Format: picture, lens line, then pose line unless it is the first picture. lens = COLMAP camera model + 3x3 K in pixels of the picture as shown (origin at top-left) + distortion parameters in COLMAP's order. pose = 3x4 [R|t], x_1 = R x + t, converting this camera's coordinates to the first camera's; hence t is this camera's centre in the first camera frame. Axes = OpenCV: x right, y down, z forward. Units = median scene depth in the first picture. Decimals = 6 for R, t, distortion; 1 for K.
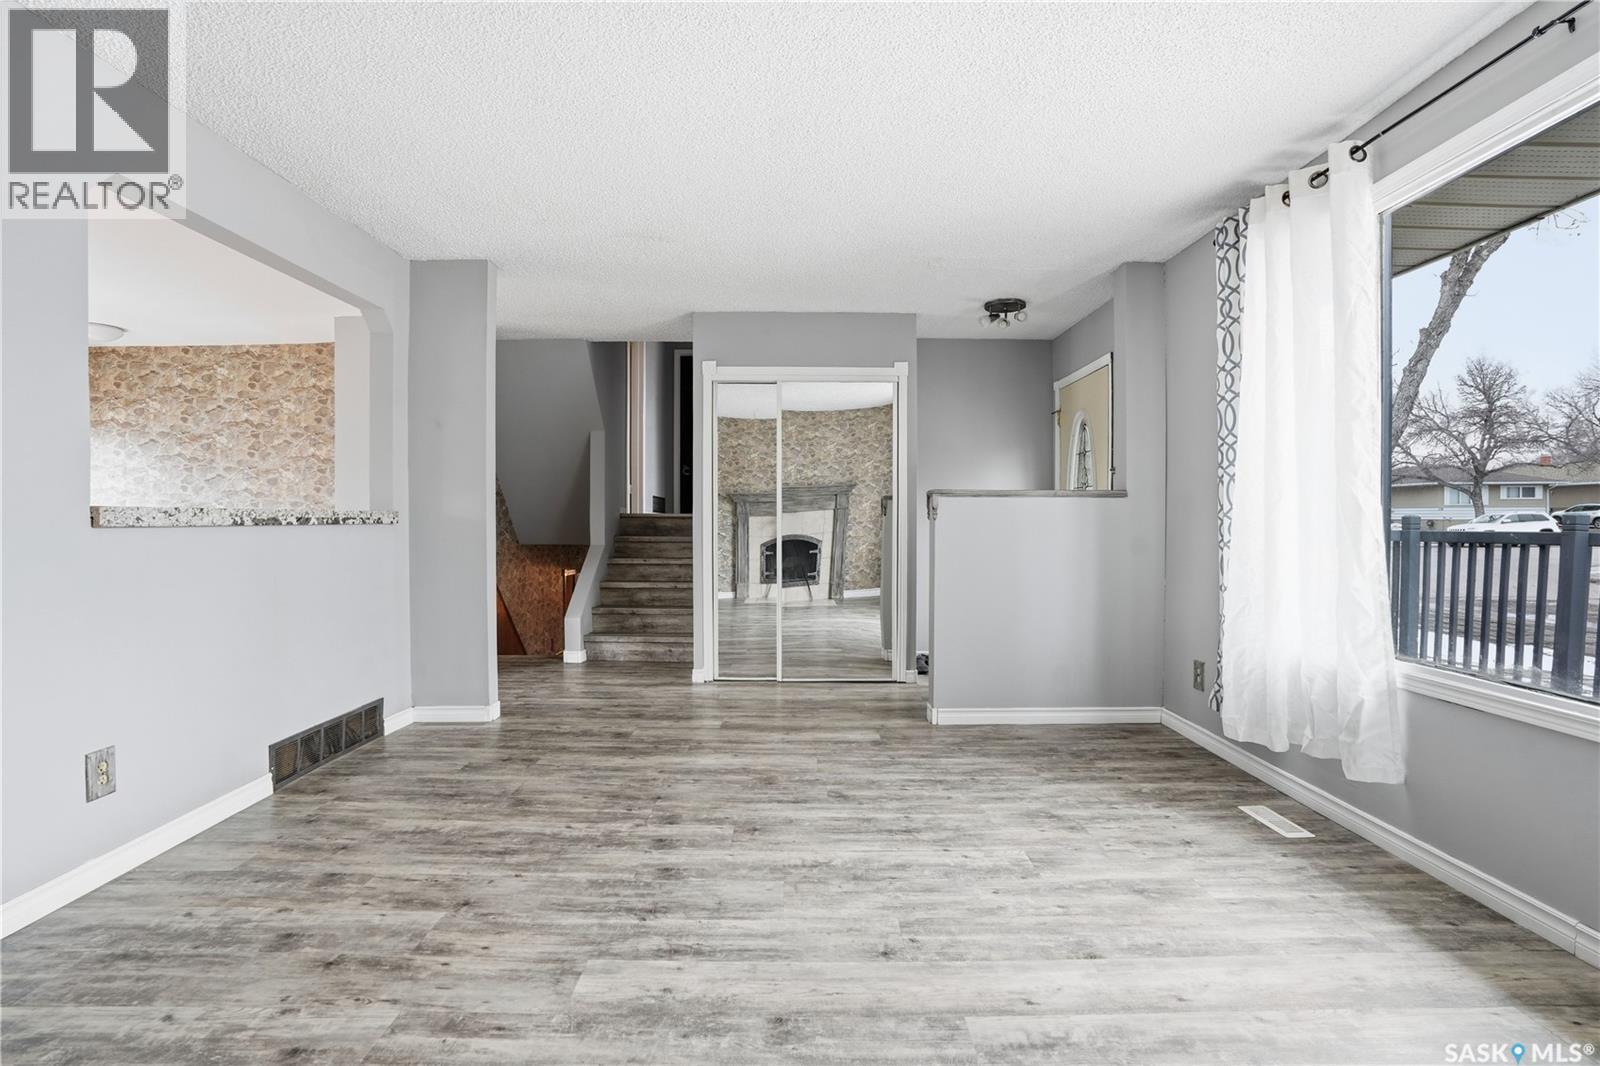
lens RADIAL K [[732.6, 0, 800.0], [0, 732.6, 533.0], [0, 0, 1]] dist [-0.067131, 0.027016]
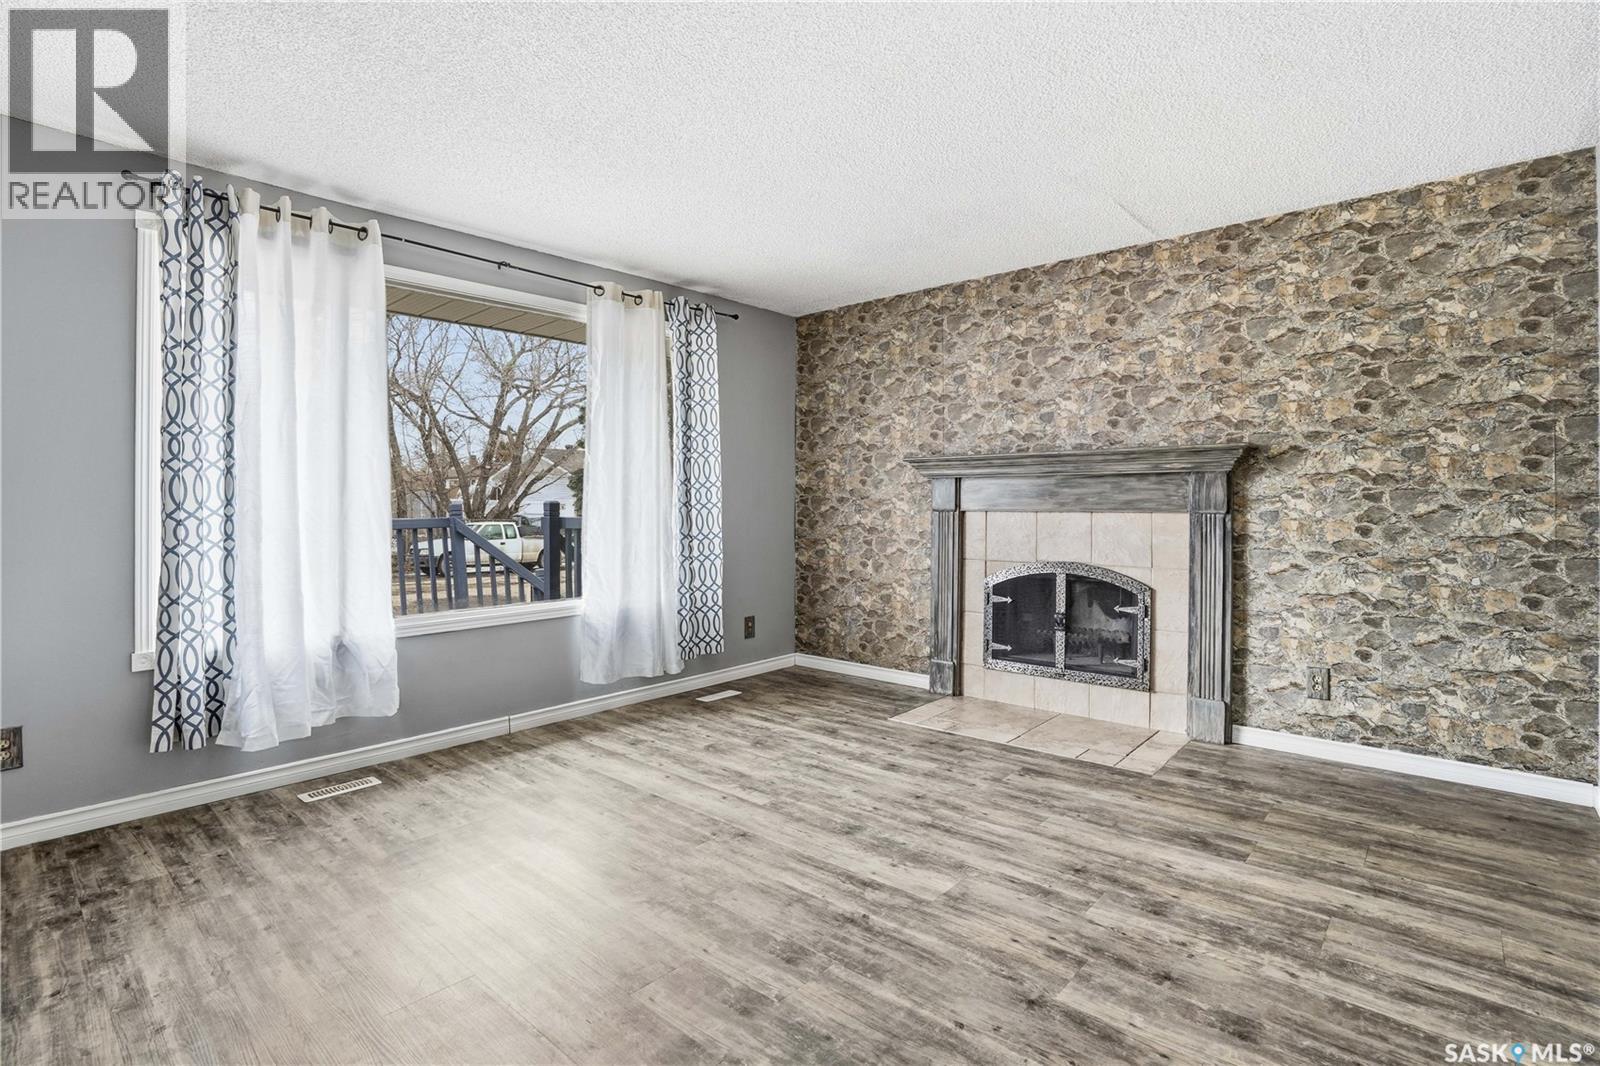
lens RADIAL K [[776.5, 0, 799.0], [0, 776.5, 504.5], [0, 0, 1]] dist [-0.050647, 0.023792]
pose [[-0.740505, 0.004626, 0.672035, -0.673262], [0.013962, 0.999866, 0.008501, -0.038495], [-0.671905, 0.015678, -0.740471, 1.422469]]
